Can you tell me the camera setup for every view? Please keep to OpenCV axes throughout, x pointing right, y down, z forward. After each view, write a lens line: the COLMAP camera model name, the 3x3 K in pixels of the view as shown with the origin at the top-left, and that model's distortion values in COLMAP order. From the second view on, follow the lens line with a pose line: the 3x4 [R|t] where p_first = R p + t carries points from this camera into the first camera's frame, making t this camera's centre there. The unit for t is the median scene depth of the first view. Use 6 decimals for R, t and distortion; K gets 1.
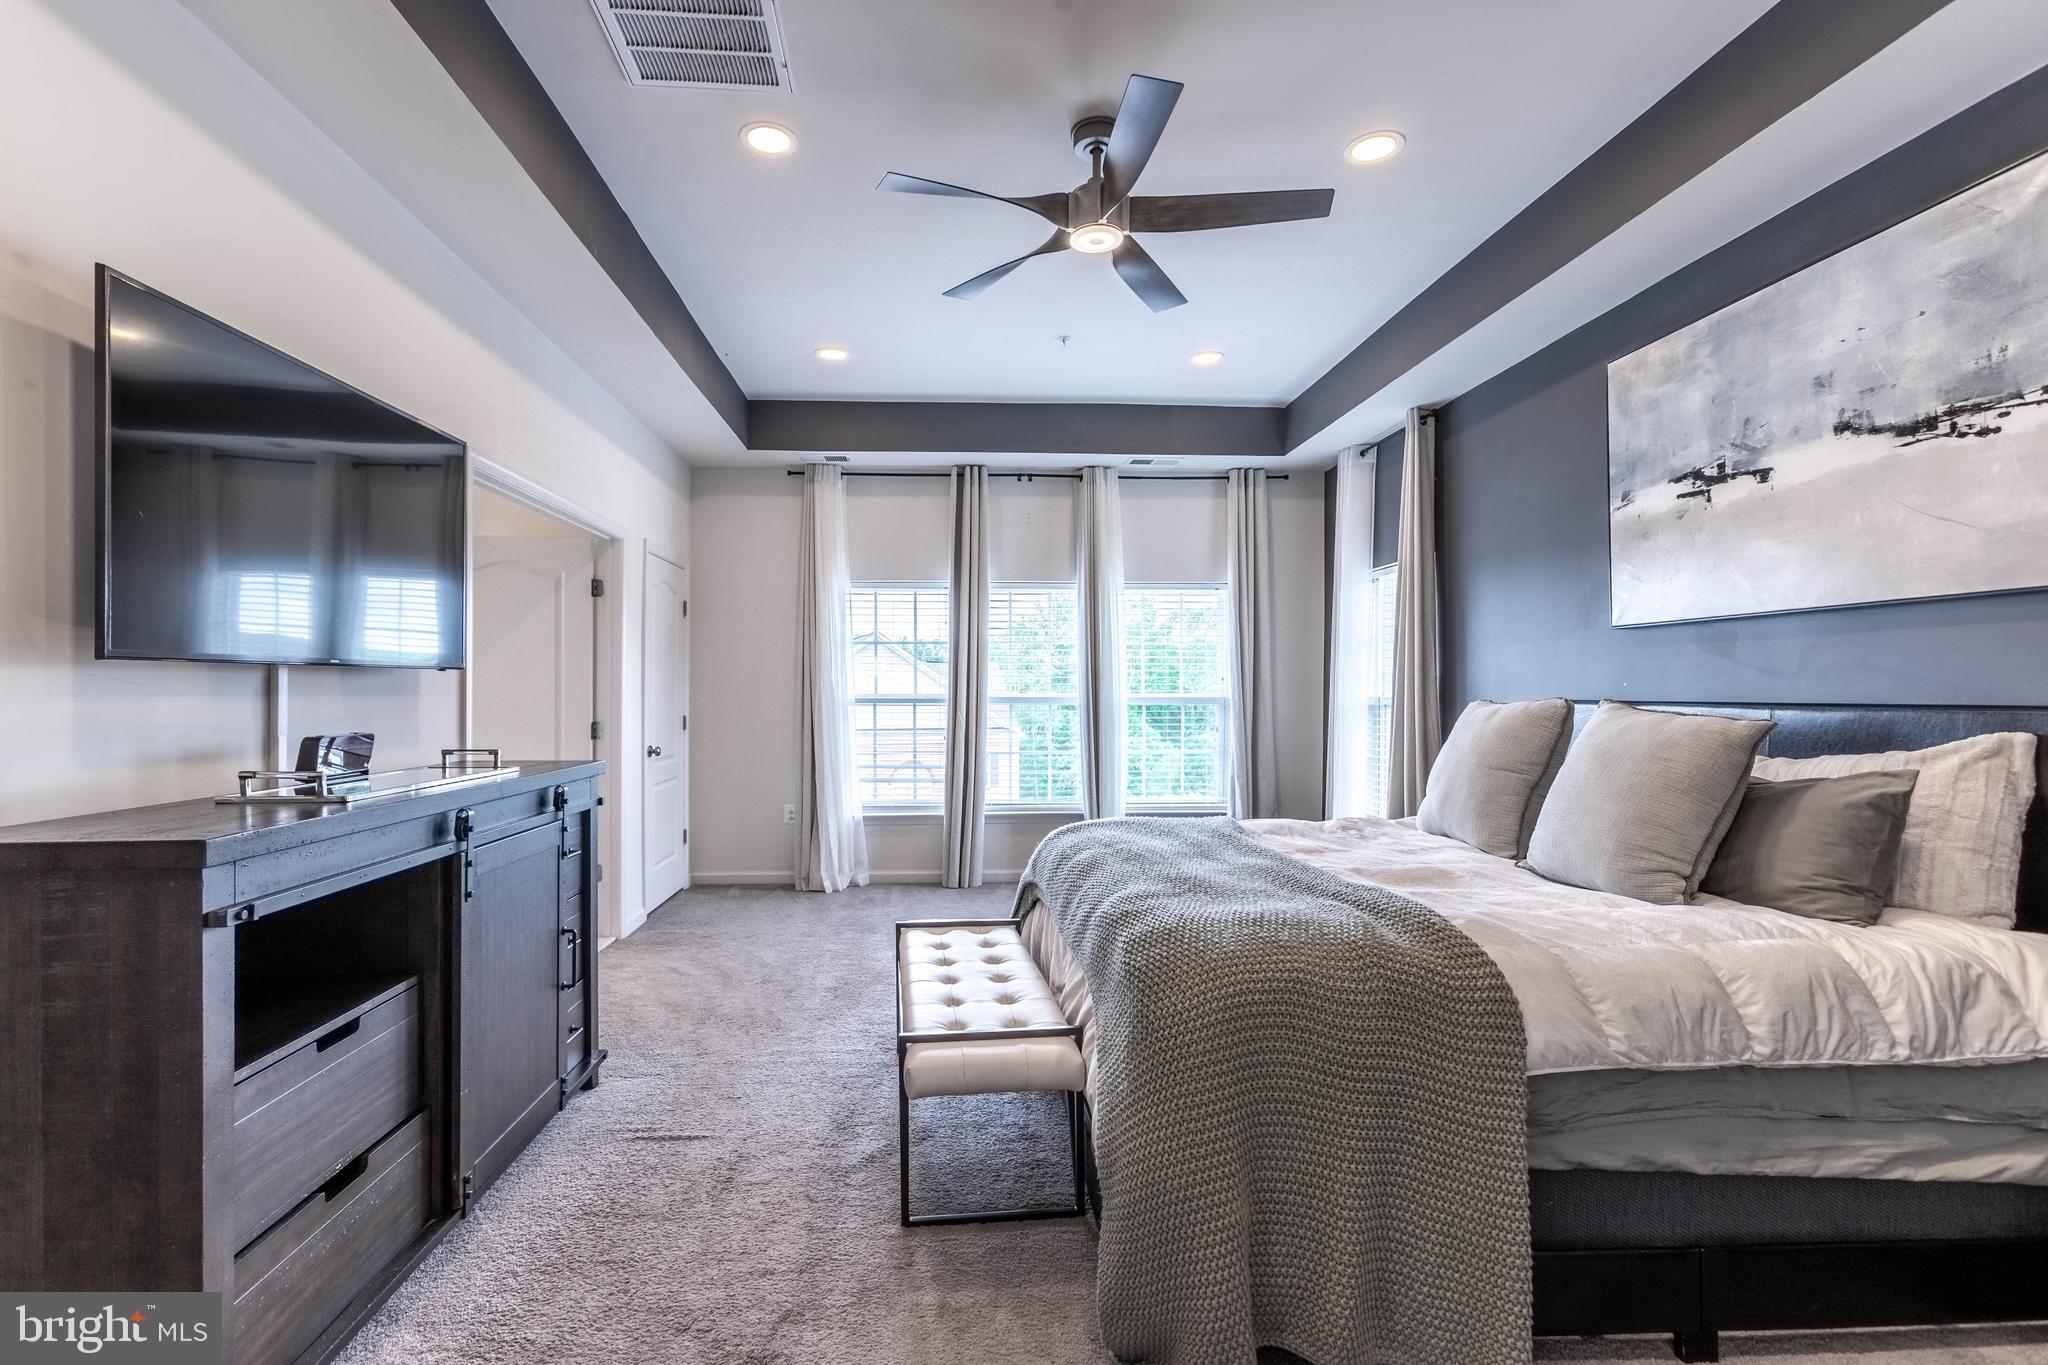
lens RADIAL K [[926.6, 0, 955.6], [0, 926.6, 694.8], [0, 0, 1]] dist [-0.008791, 0.008338]
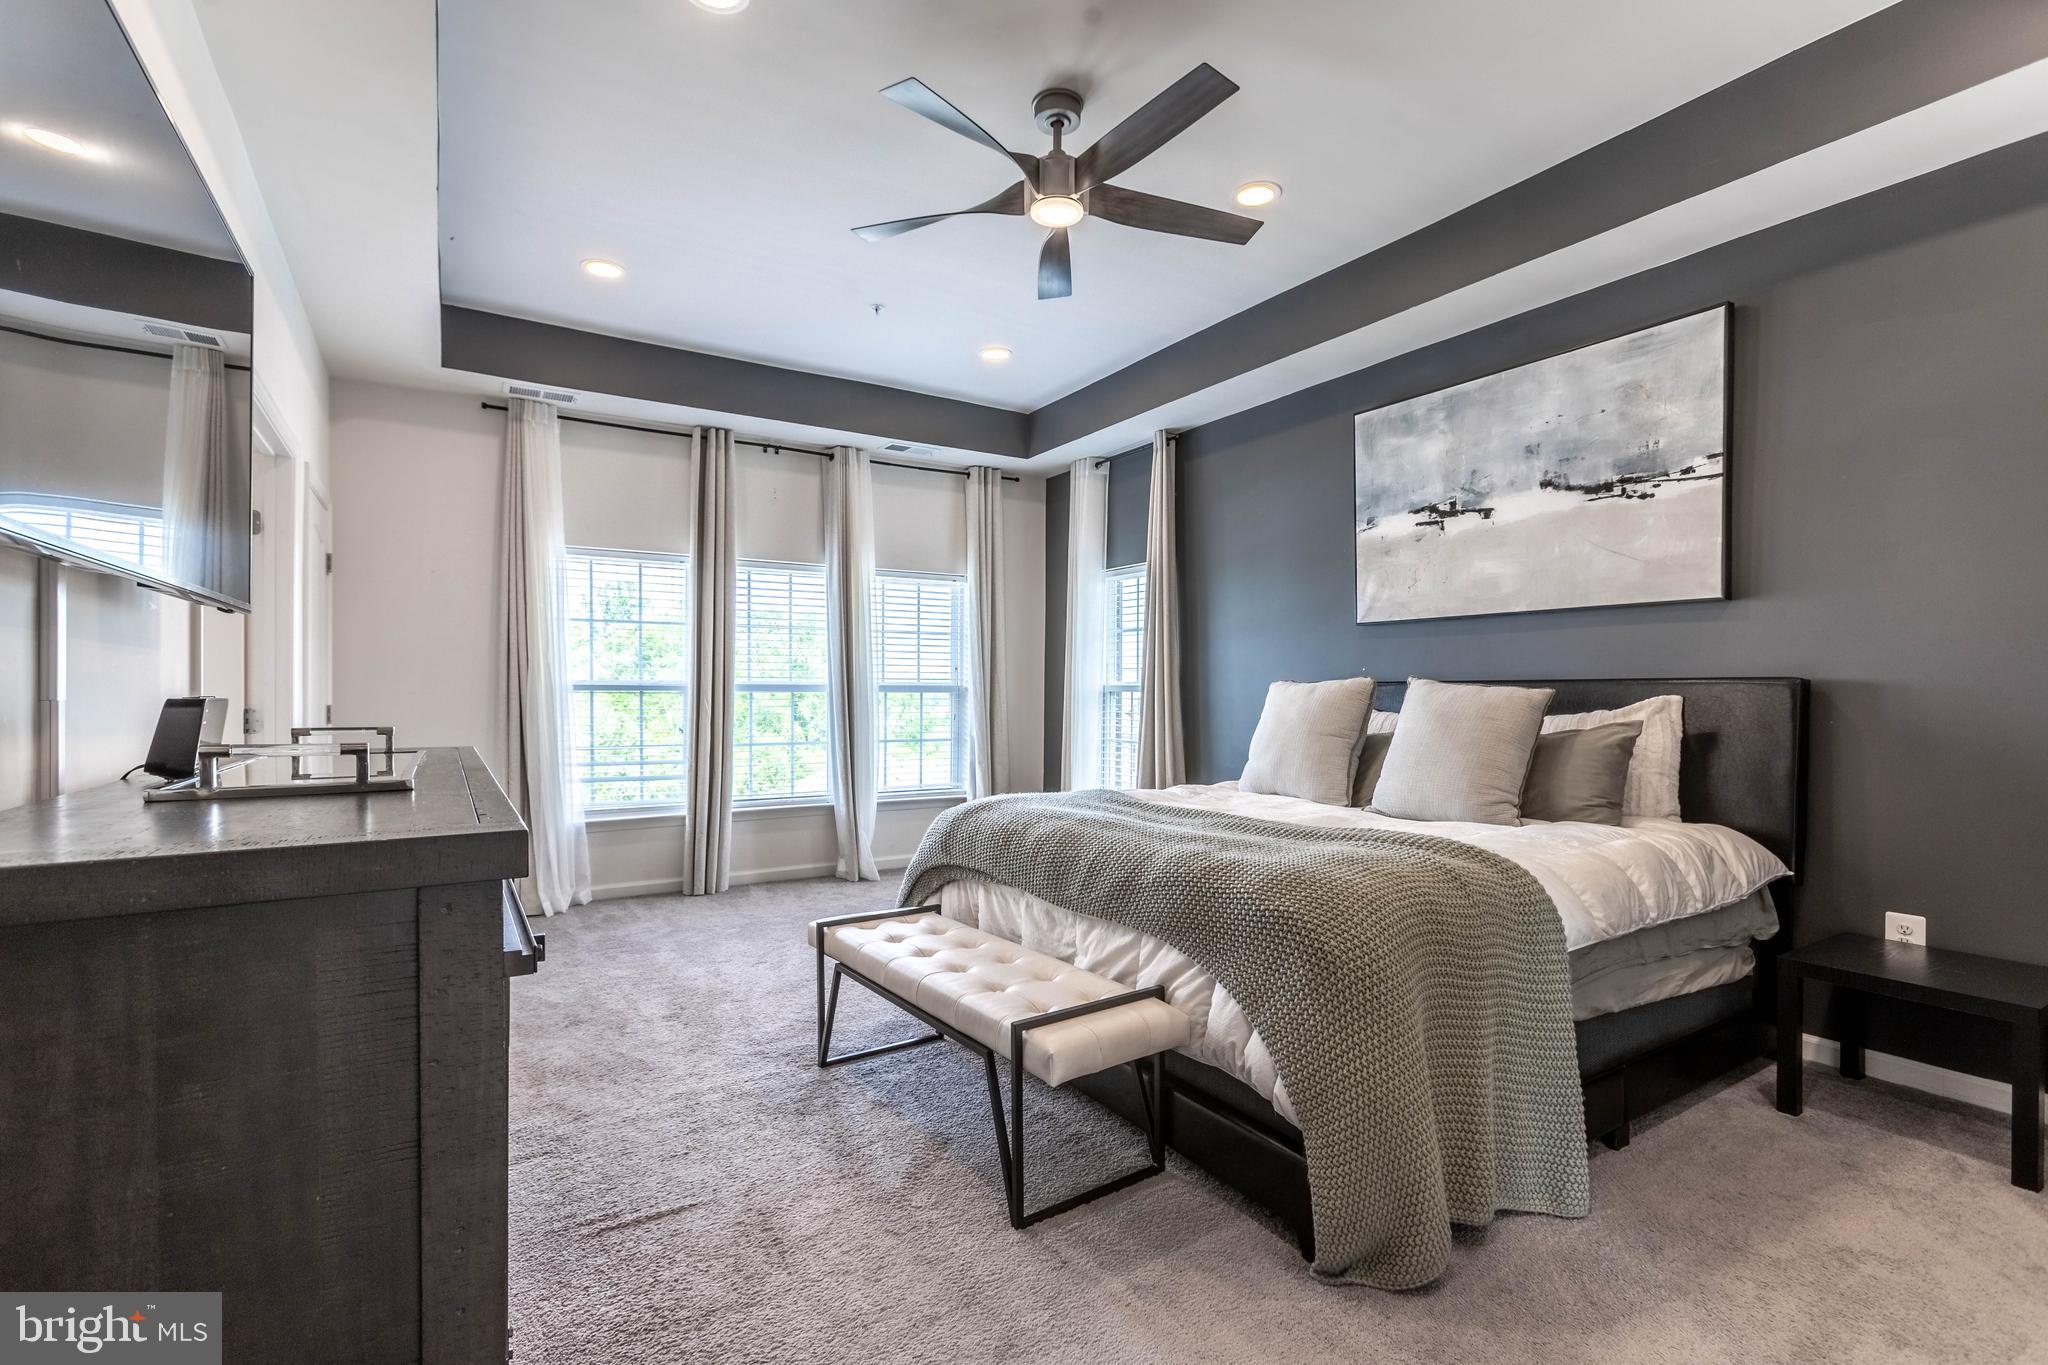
lens RADIAL K [[926.6, 0, 1024.2], [0, 926.6, 696.0], [0, 0, 1]] dist [-0.008791, 0.008338]
pose [[0.871997, 0.001270, 0.489509, -0.335774], [-0.001998, 0.999998, 0.000963, 0.027352], [-0.489507, -0.001818, 0.871998, 0.128480]]
